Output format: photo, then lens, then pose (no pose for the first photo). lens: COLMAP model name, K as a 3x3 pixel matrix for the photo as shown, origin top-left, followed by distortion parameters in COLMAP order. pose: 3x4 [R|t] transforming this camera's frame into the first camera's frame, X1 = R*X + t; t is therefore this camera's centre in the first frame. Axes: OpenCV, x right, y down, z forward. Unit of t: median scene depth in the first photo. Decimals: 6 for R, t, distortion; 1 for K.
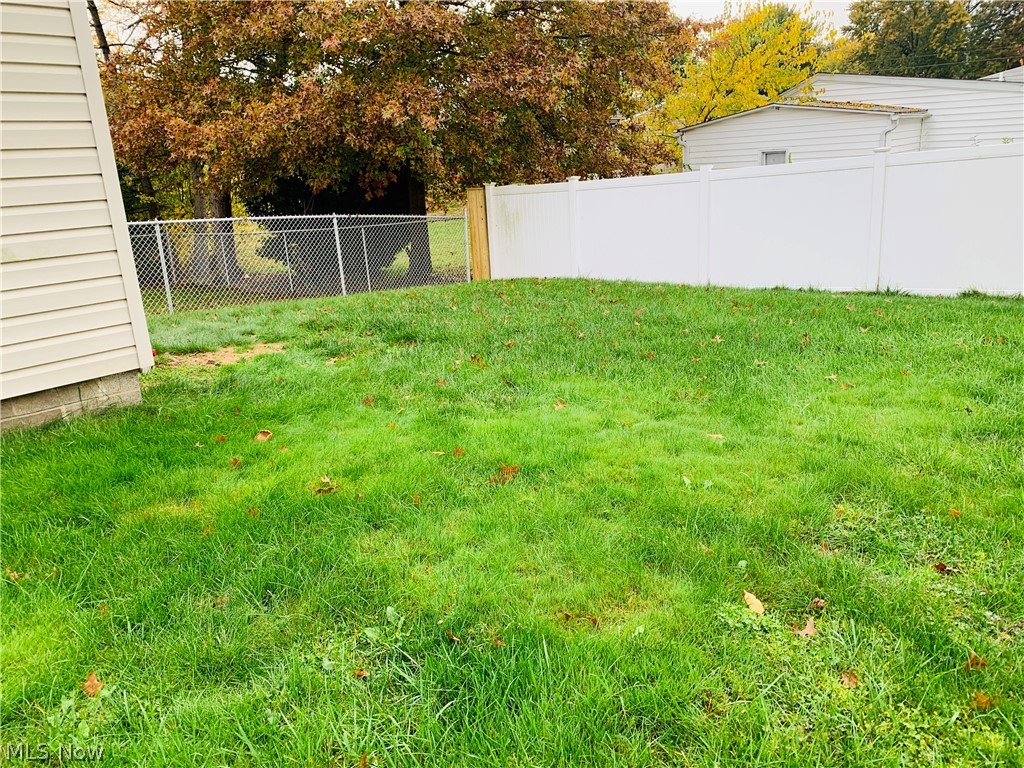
lens RADIAL K [[776.6, 0, 512.0], [0, 776.6, 384.0], [0, 0, 1]] dist [-0.002679, 0.003876]
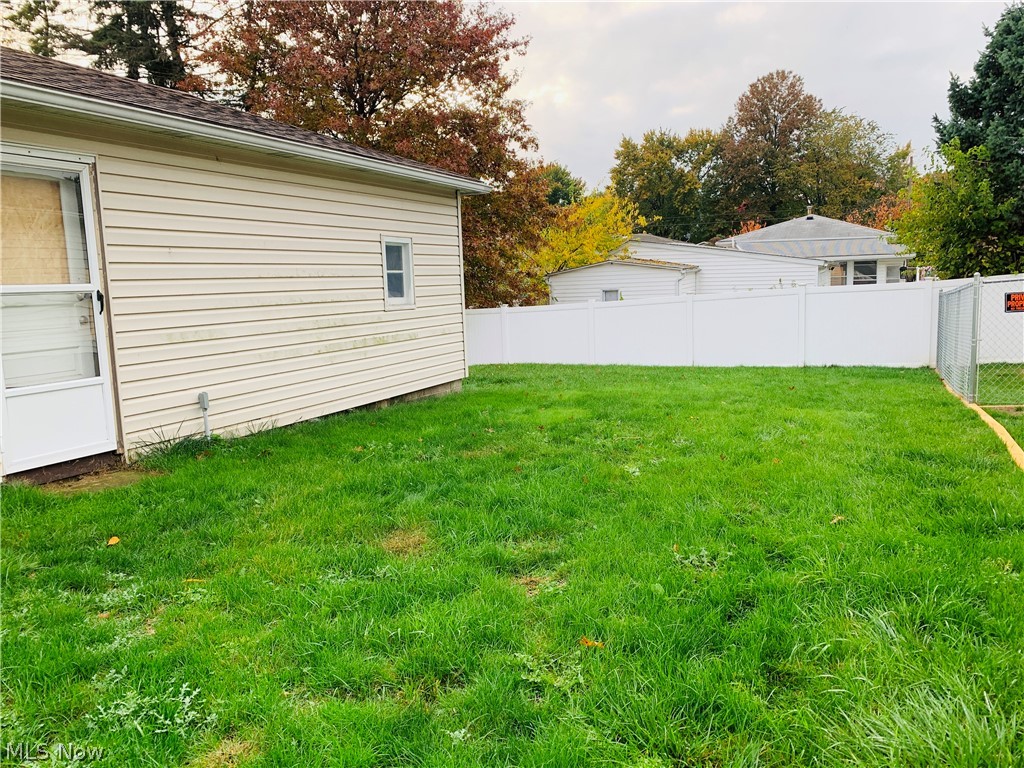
lens RADIAL K [[776.6, 0, 512.0], [0, 776.6, 384.0], [0, 0, 1]] dist [-0.002679, 0.003876]
pose [[0.963475, -0.013780, 0.267445, -0.245077], [0.055947, 0.986996, -0.150695, 0.094398], [-0.261891, 0.160154, 0.951716, -0.347551]]
